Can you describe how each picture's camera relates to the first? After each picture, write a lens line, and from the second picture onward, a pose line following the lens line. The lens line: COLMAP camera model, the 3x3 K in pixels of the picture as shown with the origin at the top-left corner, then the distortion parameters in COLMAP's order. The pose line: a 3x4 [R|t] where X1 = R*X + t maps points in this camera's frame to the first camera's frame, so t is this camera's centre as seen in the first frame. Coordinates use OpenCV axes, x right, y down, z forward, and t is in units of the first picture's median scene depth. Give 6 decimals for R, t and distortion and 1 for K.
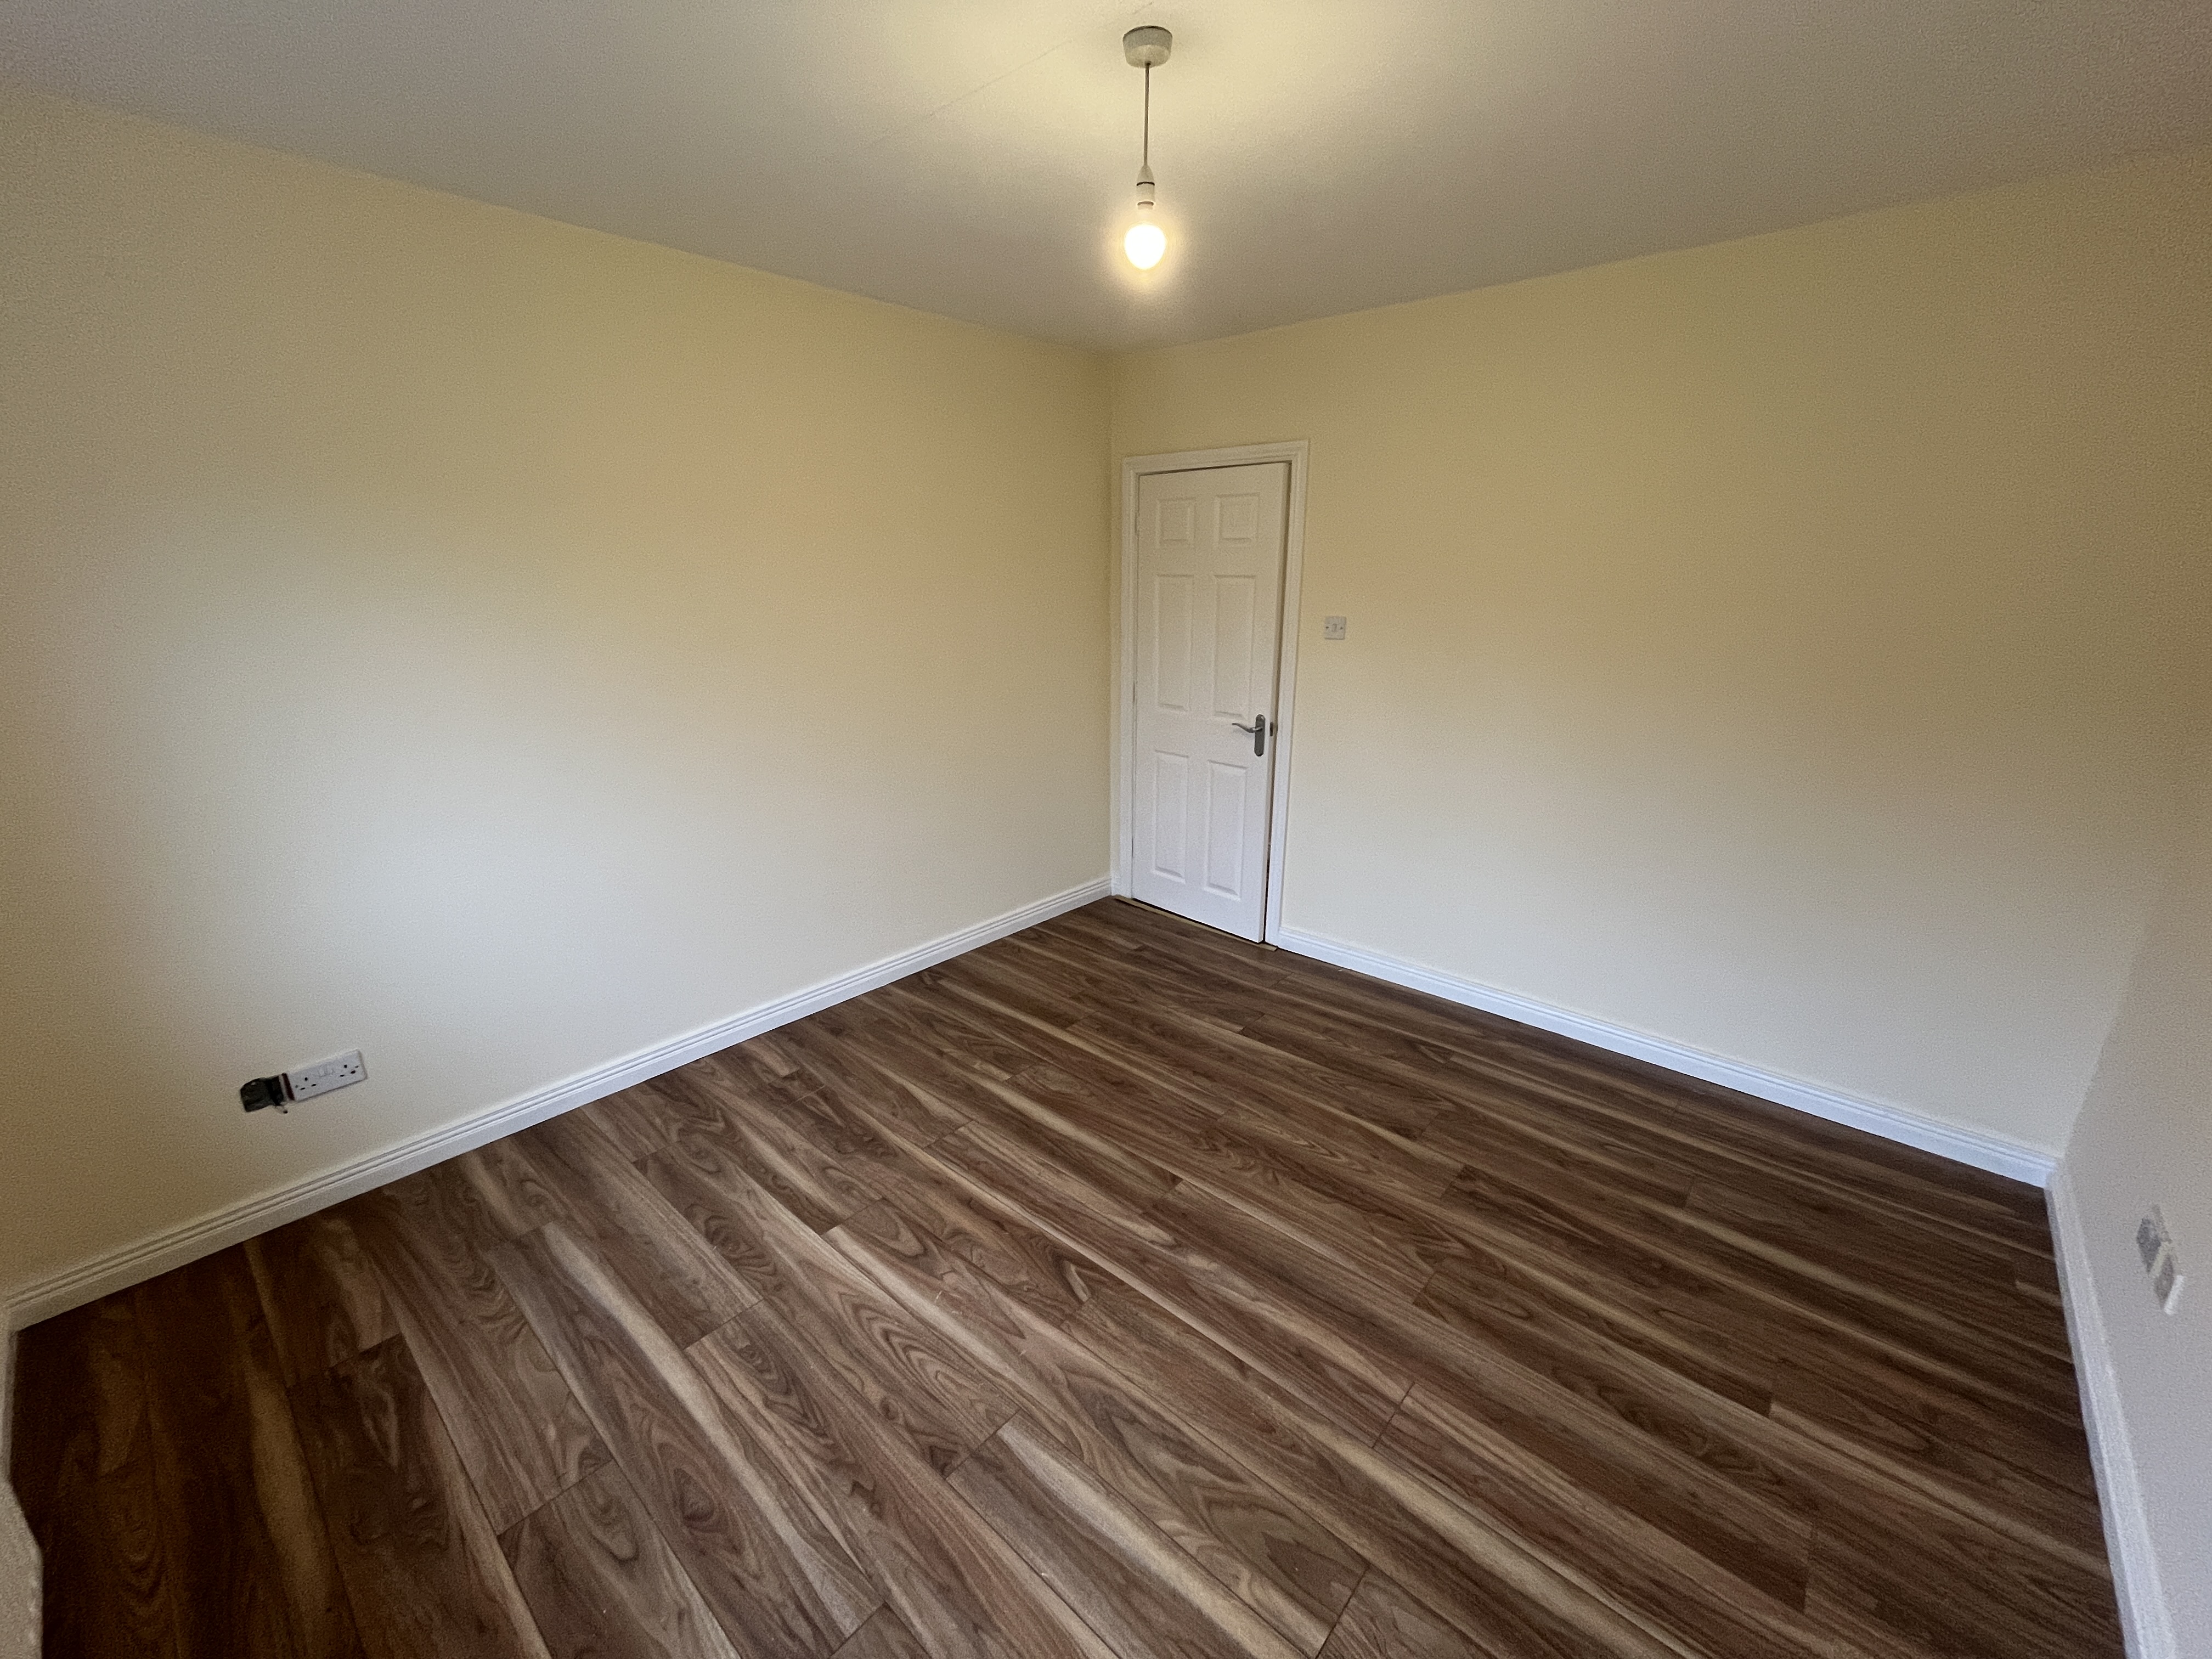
lens RADIAL K [[897.4, 0, 1104.2], [0, 897.4, 826.6], [0, 0, 1]] dist [-0.002434, -0.000287]
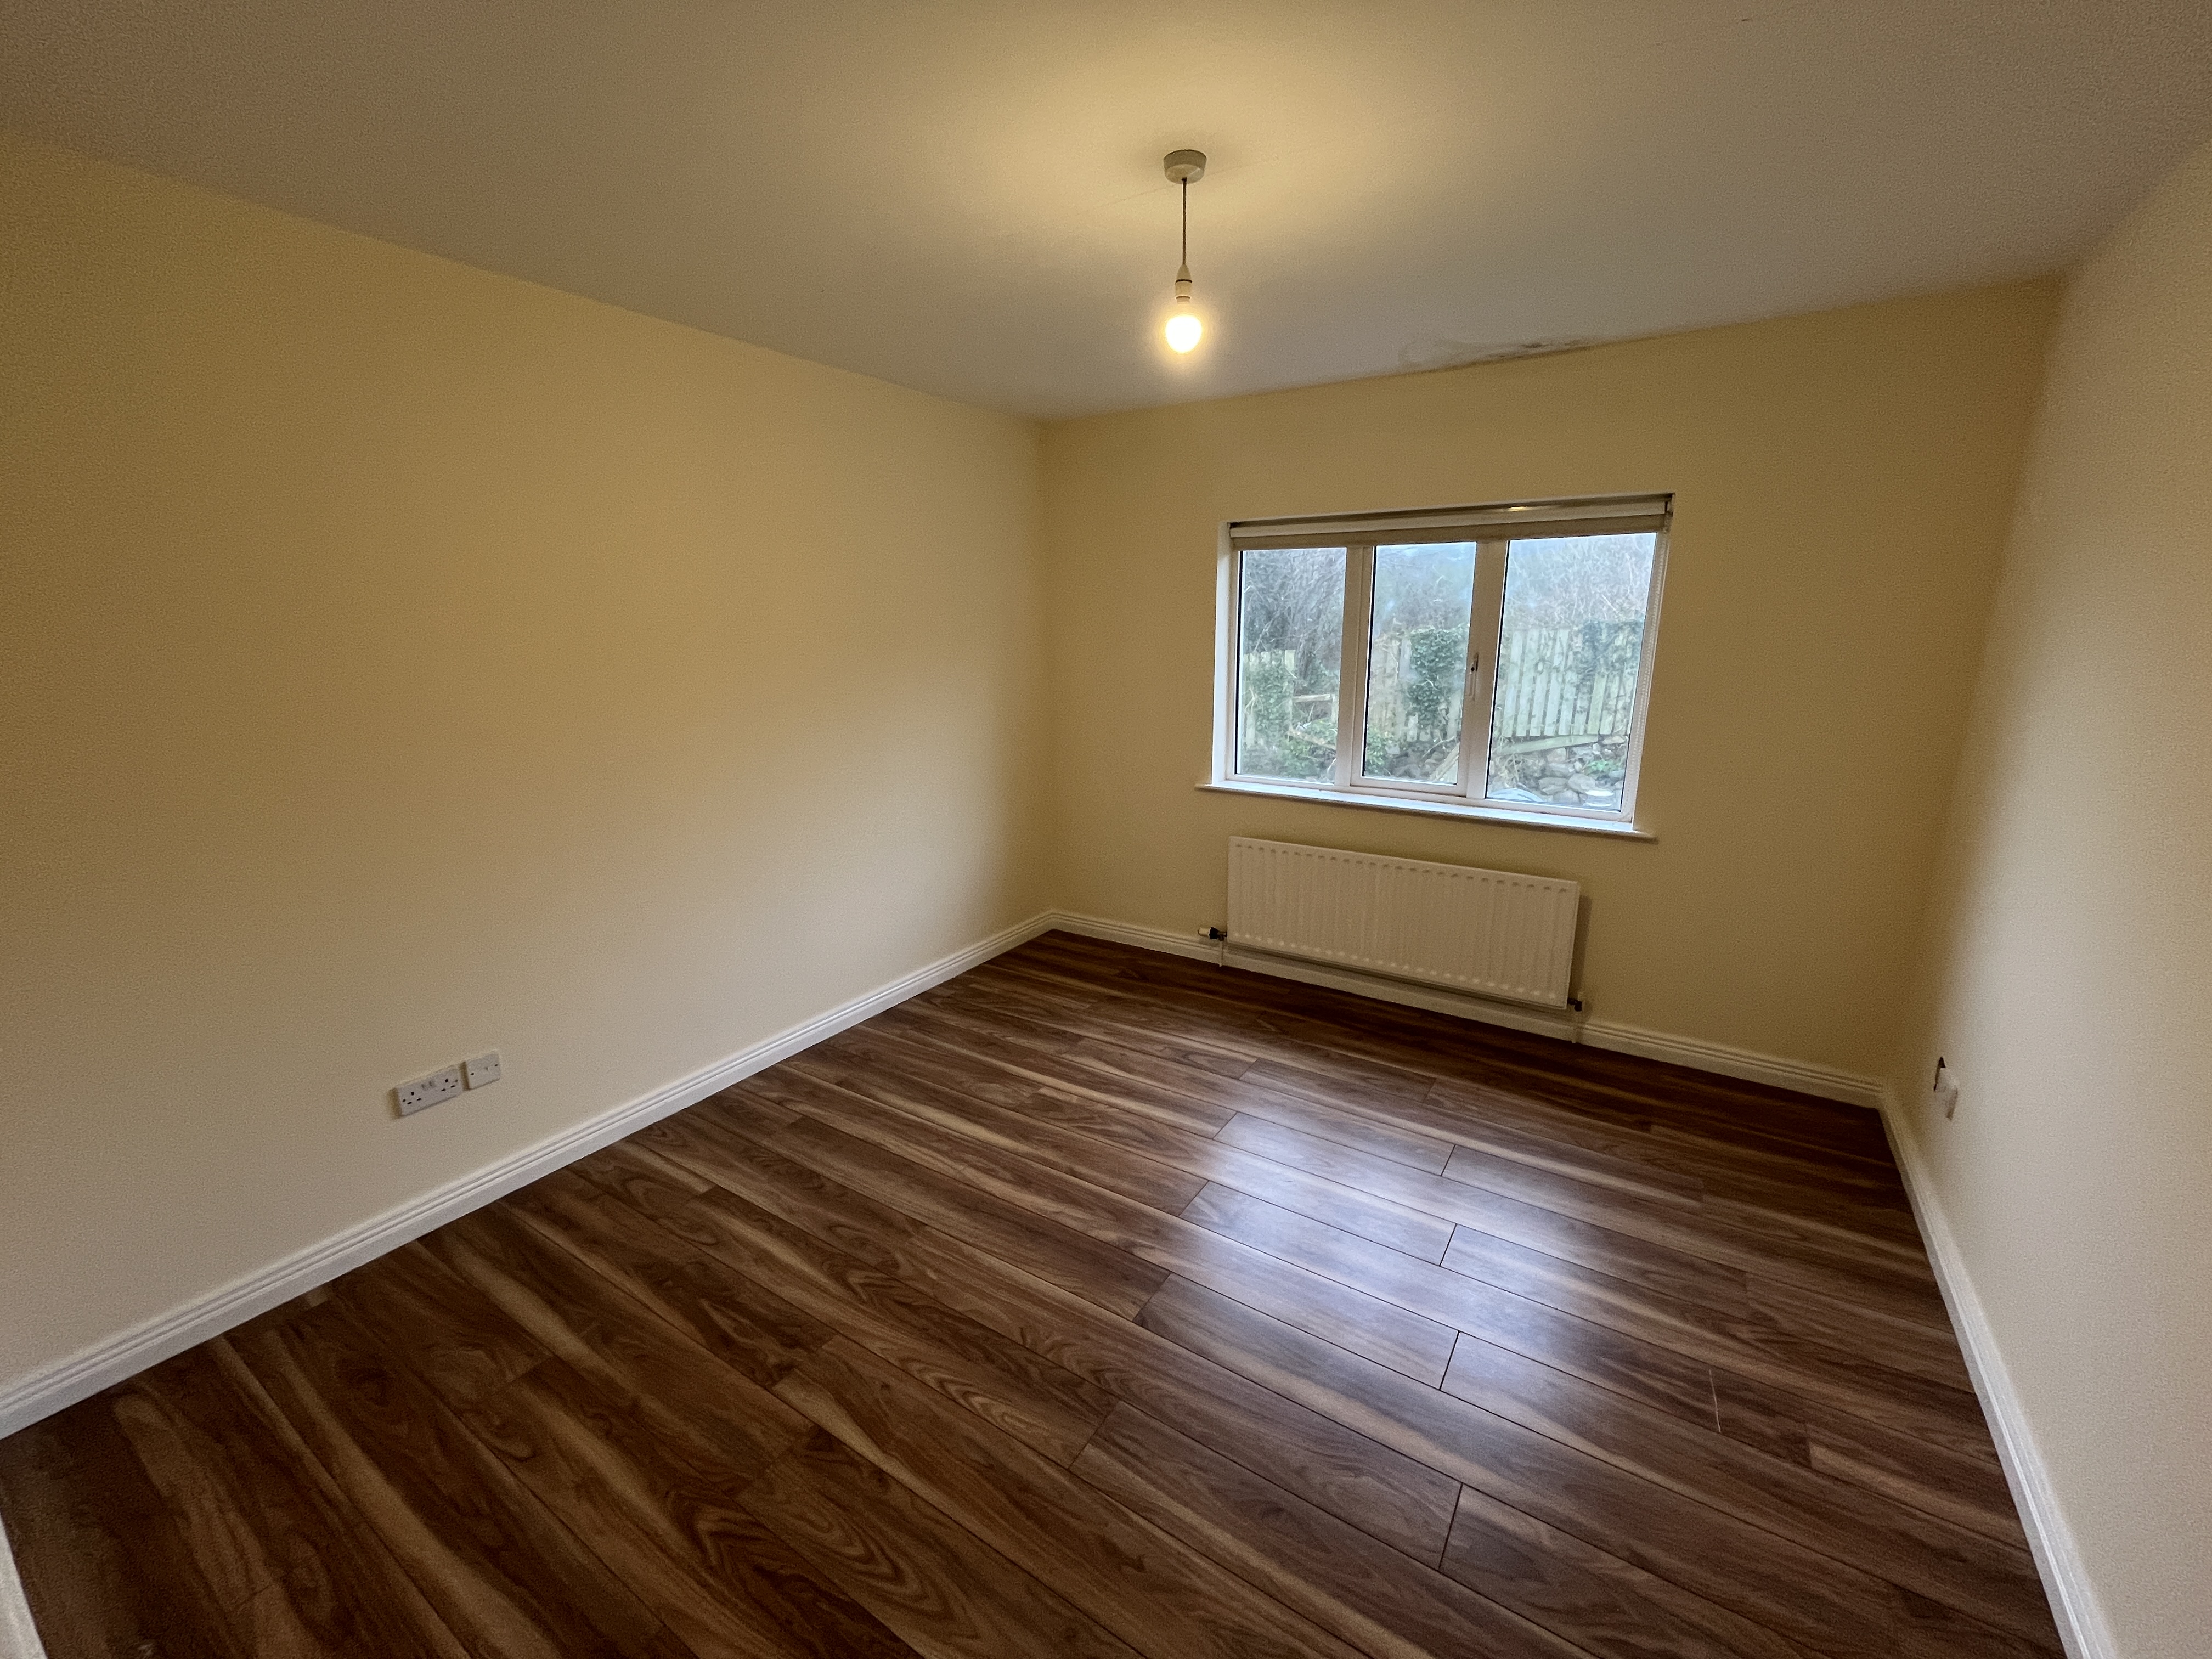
lens RADIAL K [[897.4, 0, 1104.2], [0, 897.4, 826.6], [0, 0, 1]] dist [-0.002434, -0.000287]
pose [[-0.988789, 0.038474, -0.144277, 0.249466], [-0.037812, 0.870224, 0.491203, -0.493026], [0.144452, 0.491152, -0.859013, 1.702482]]
